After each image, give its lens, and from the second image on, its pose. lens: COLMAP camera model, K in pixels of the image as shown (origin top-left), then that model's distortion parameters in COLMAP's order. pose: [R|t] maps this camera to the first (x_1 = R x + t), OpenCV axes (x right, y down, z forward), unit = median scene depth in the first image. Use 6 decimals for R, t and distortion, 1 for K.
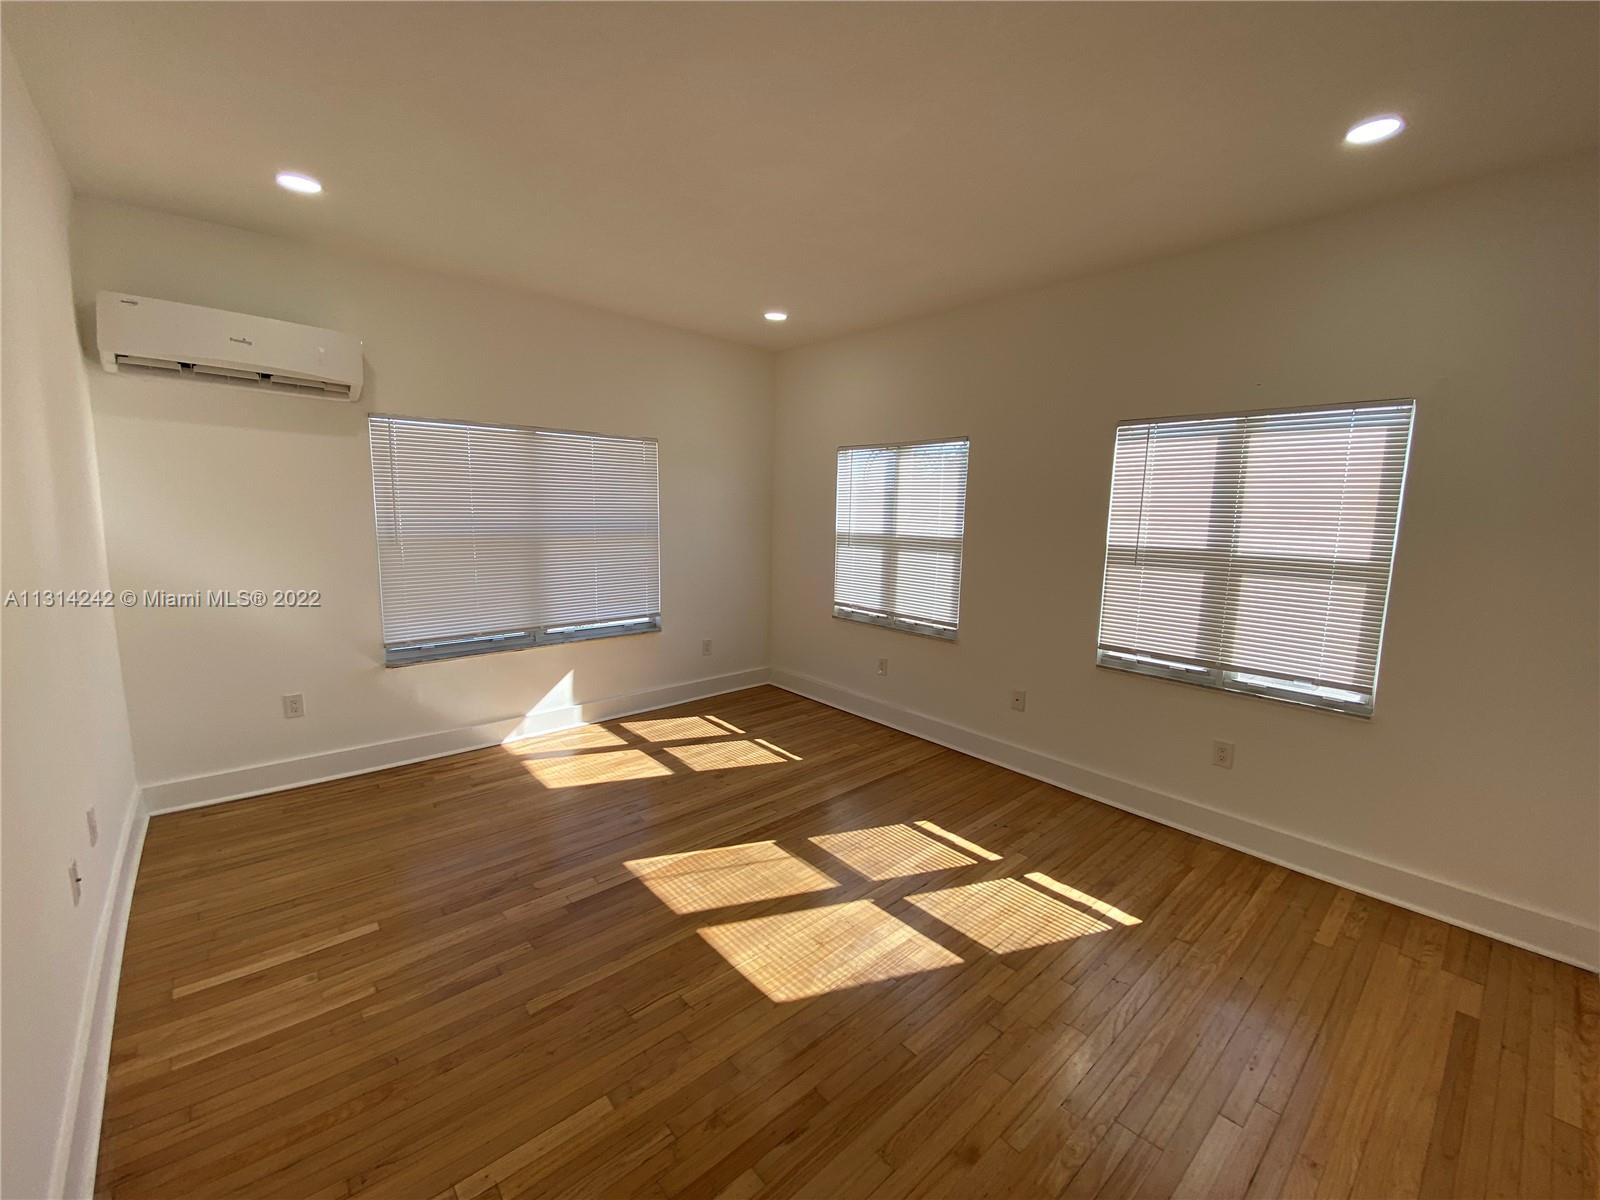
lens RADIAL K [[649.0, 0, 800.0], [0, 649.0, 600.0], [0, 0, 1]] dist [-0.025131, -0.000023]
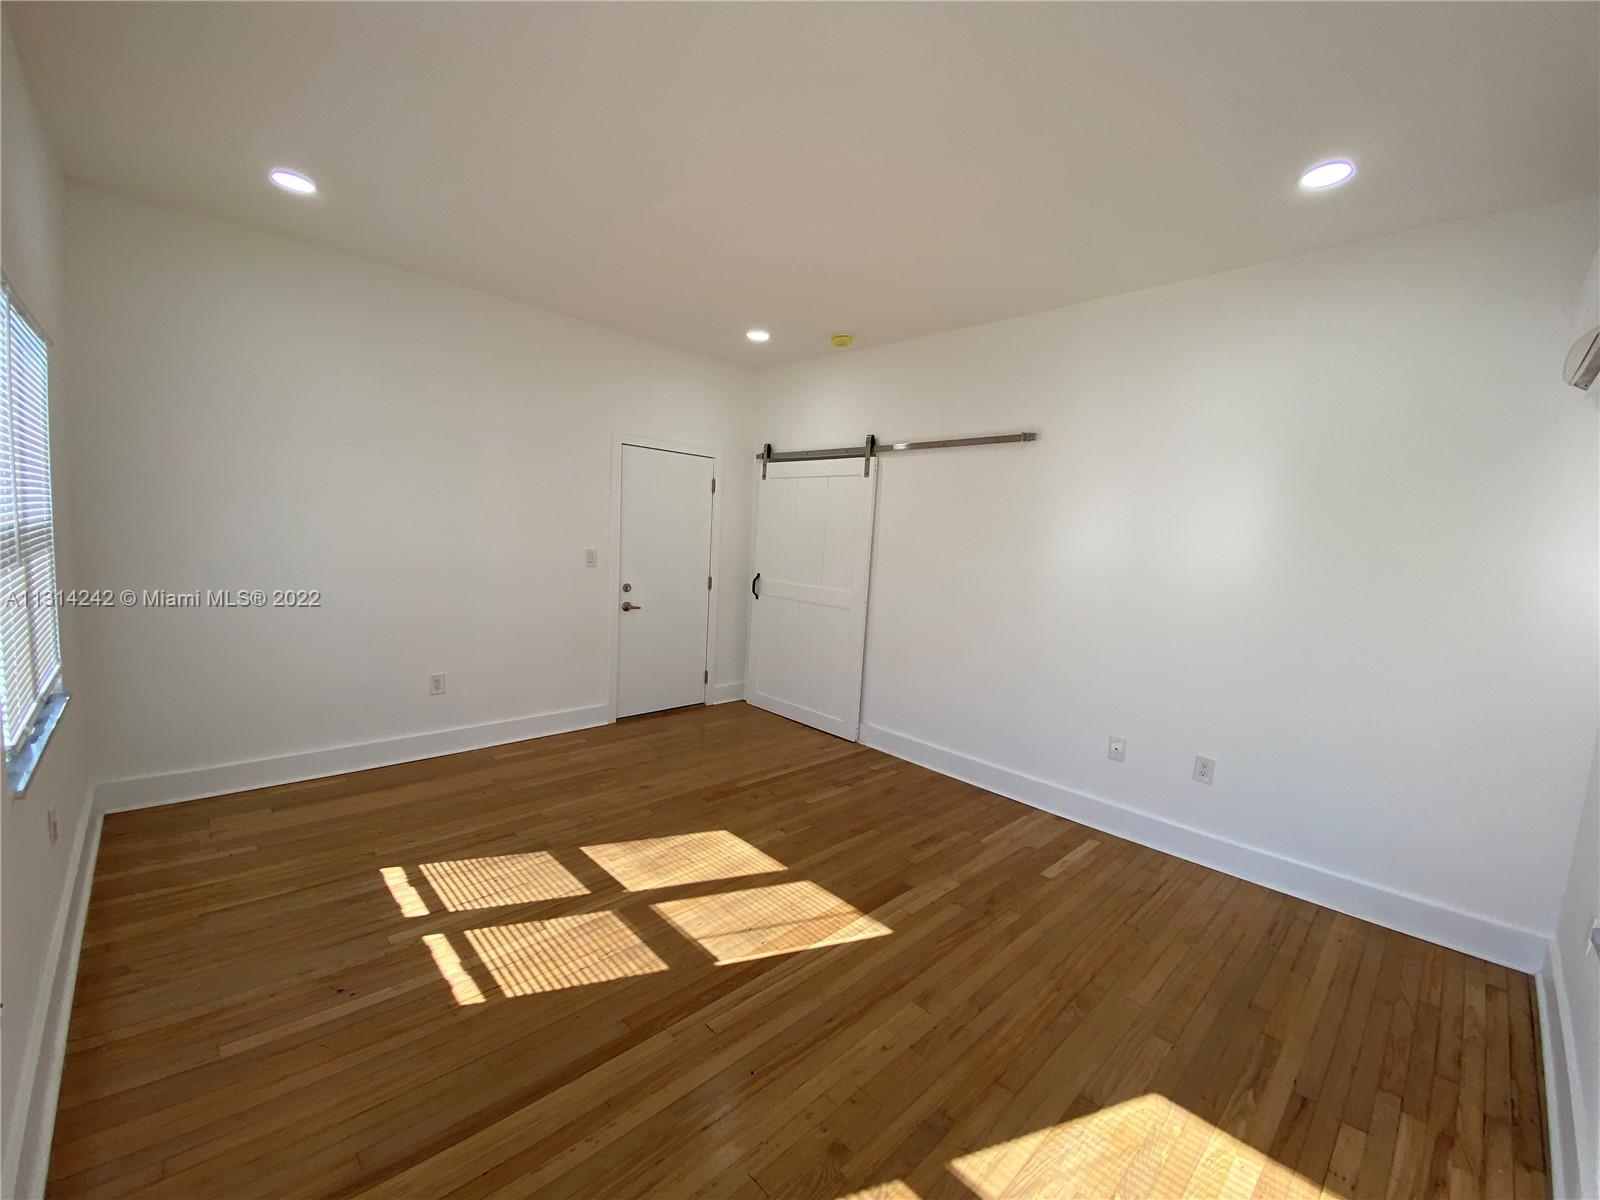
lens RADIAL K [[643.2, 0, 794.1], [0, 643.2, 597.5], [0, 0, 1]] dist [0.023786, -0.023713]
pose [[-0.996381, -0.074512, -0.040903, -0.078964], [-0.082127, 0.967972, 0.237245, -0.251235], [0.021915, 0.239746, -0.970588, 1.927042]]
